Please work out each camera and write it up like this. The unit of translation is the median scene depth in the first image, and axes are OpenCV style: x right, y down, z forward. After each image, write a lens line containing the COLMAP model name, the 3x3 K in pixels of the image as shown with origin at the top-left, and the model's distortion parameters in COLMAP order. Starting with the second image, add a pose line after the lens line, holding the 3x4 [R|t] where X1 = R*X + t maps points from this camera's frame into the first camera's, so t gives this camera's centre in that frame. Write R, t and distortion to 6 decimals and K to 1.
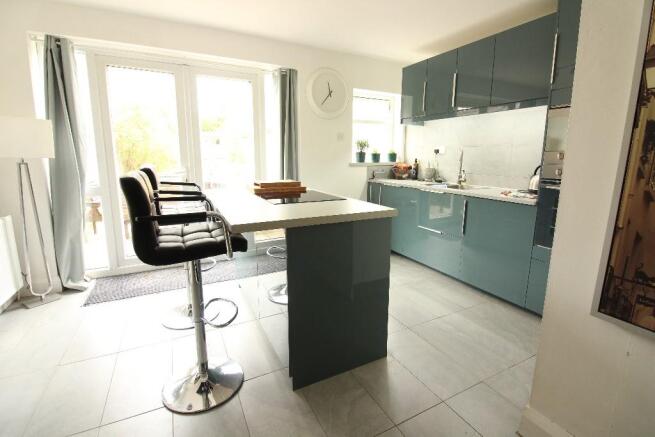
lens RADIAL K [[303.1, 0, 332.0], [0, 303.1, 207.7], [0, 0, 1]] dist [-0.001812, -0.012147]
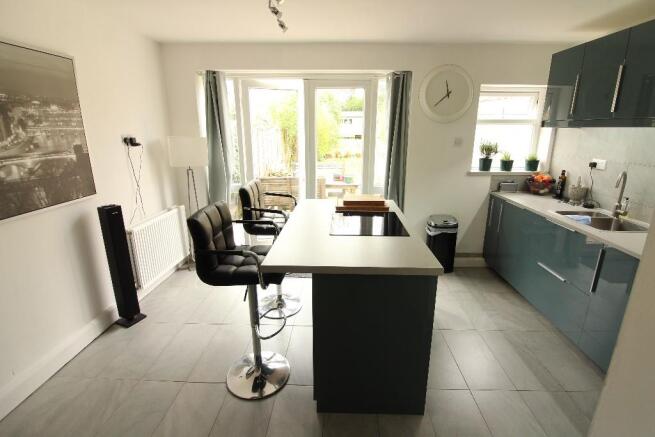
lens RADIAL K [[303.1, 0, 332.0], [0, 303.1, 207.7], [0, 0, 1]] dist [-0.001812, -0.012147]
pose [[0.873052, 0.117105, -0.473357, 0.155971], [-0.080567, 0.992035, 0.096827, -0.107203], [0.480926, -0.046398, 0.875532, 0.046953]]
